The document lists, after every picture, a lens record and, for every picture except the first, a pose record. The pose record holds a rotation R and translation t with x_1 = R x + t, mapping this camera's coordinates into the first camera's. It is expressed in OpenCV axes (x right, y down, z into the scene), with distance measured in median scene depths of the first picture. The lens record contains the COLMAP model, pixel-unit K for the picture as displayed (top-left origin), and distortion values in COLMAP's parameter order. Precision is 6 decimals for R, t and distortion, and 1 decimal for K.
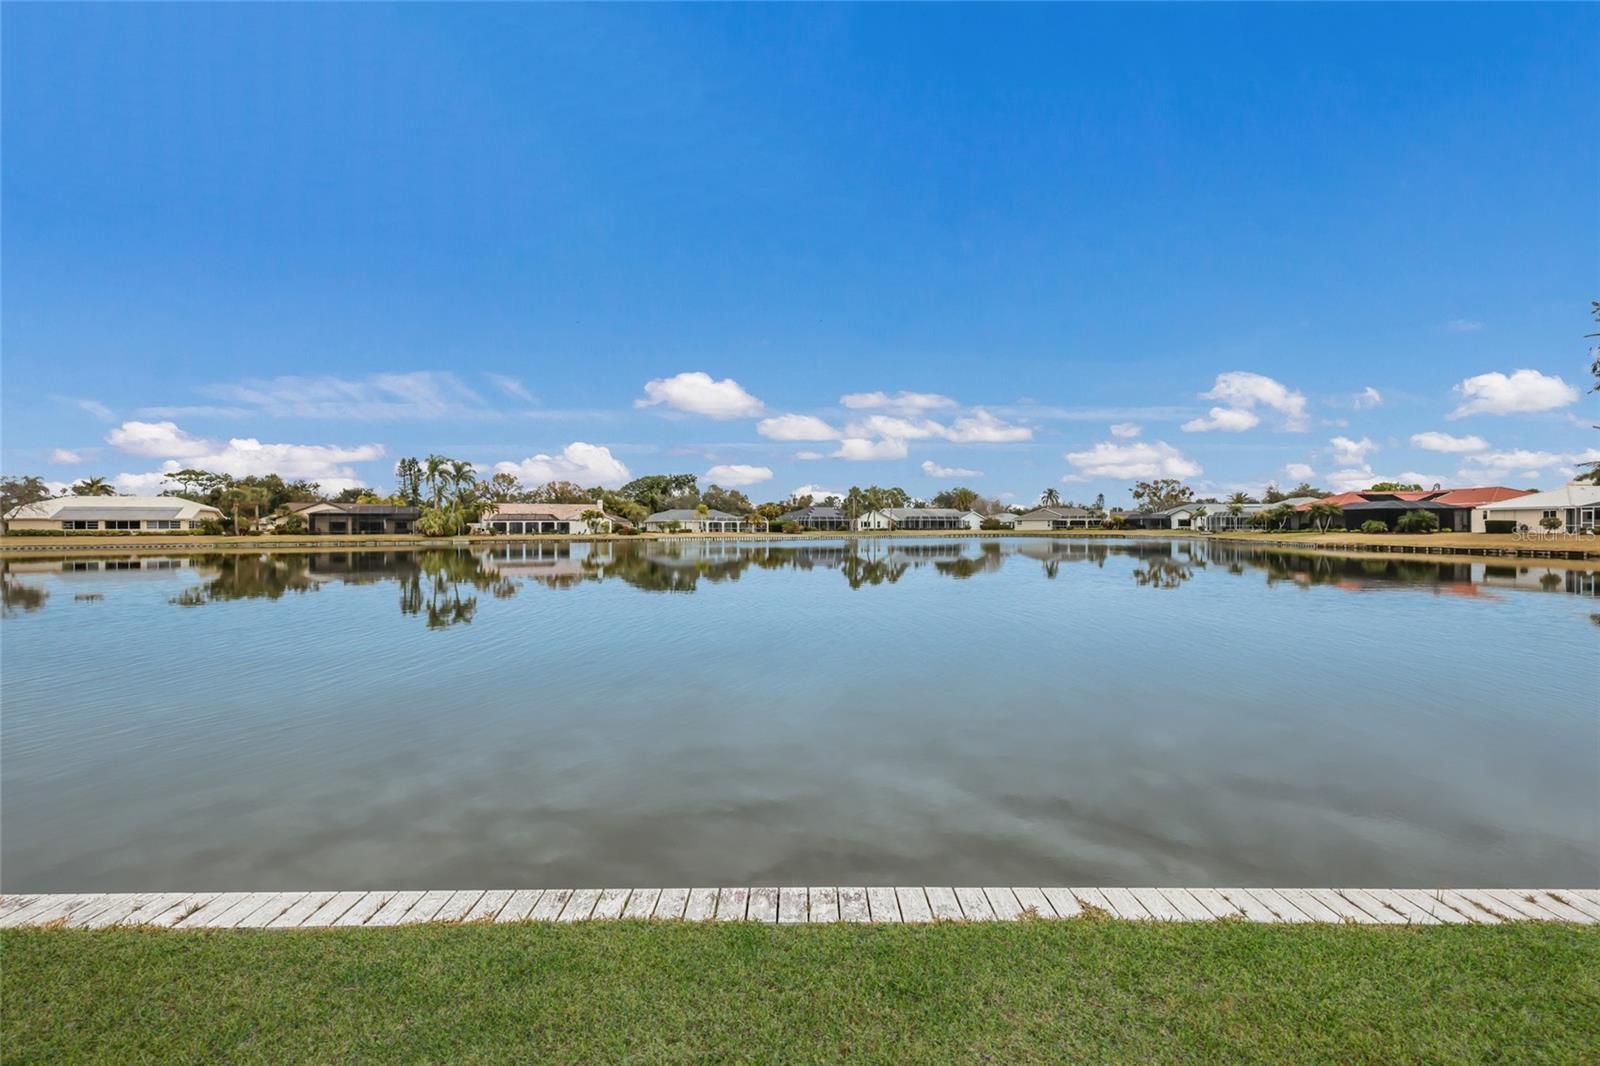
lens RADIAL K [[714.0, 0, 794.5], [0, 714.0, 529.2], [0, 0, 1]] dist [-0.001360, -0.000384]
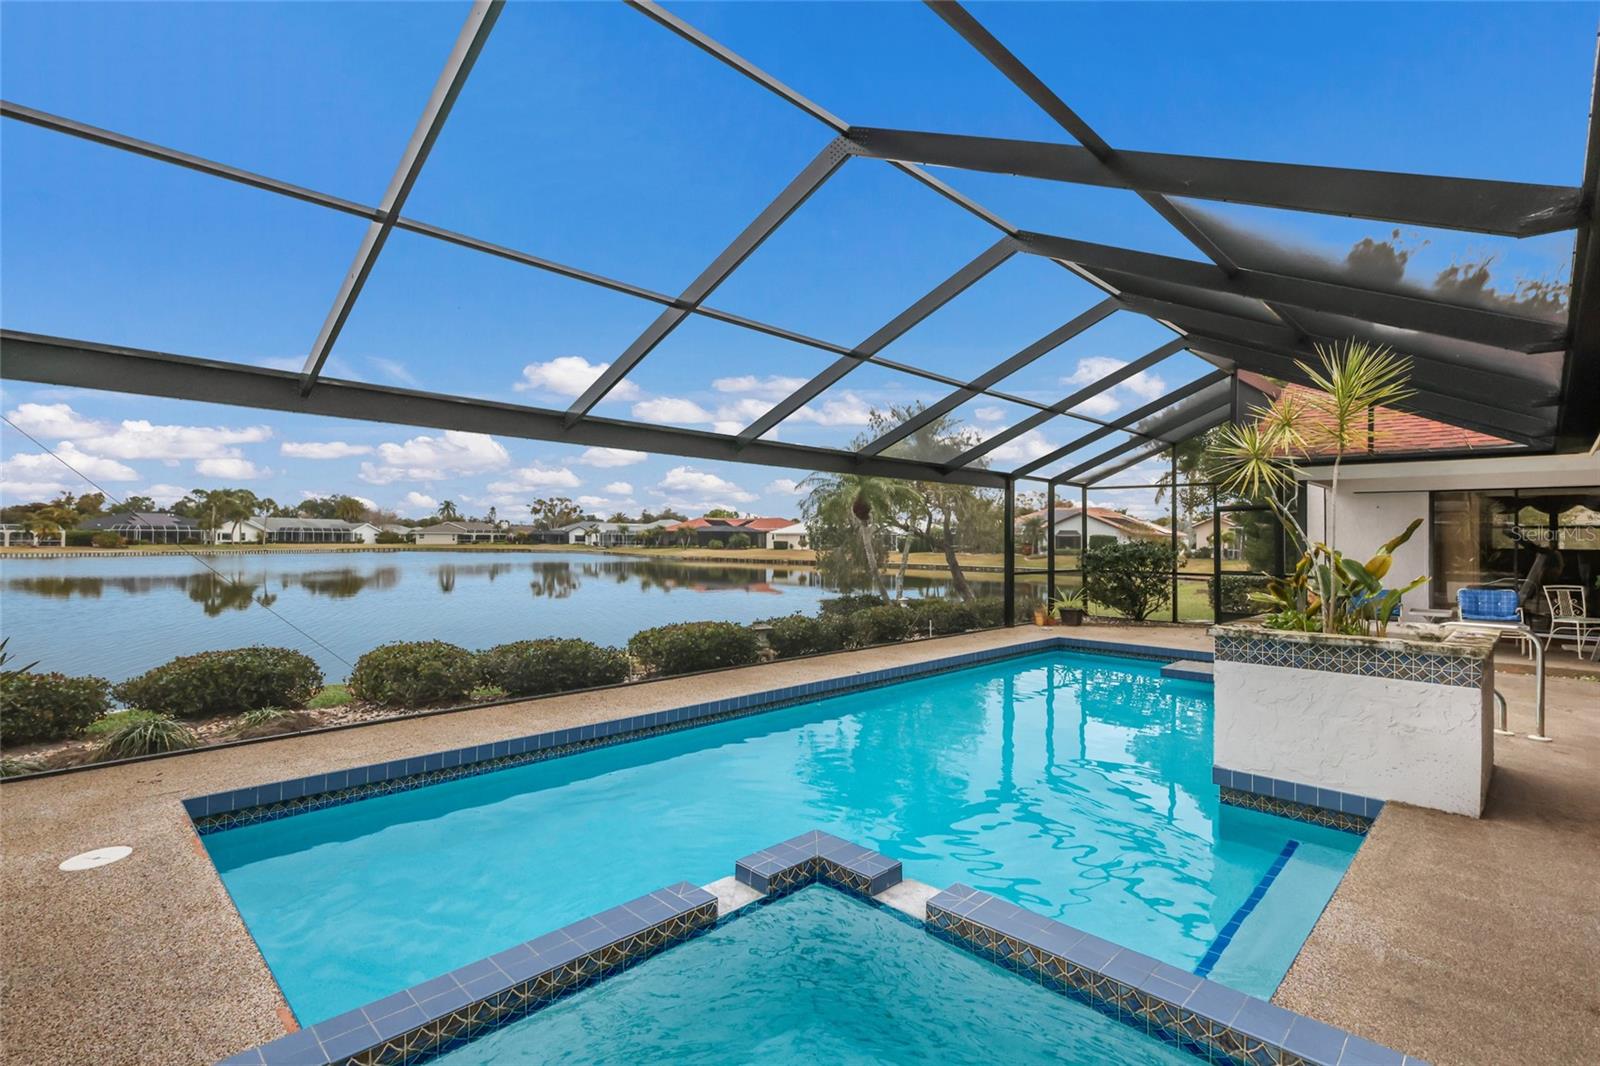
lens RADIAL K [[754.0, 0, 800.0], [0, 754.0, 533.0], [0, 0, 1]] dist [-0.000749, -0.000095]
pose [[0.688458, 0.013749, 0.725146, -0.082398], [-0.006245, 0.999896, -0.013029, -0.004331], [-0.725249, 0.004441, 0.688472, -0.077481]]
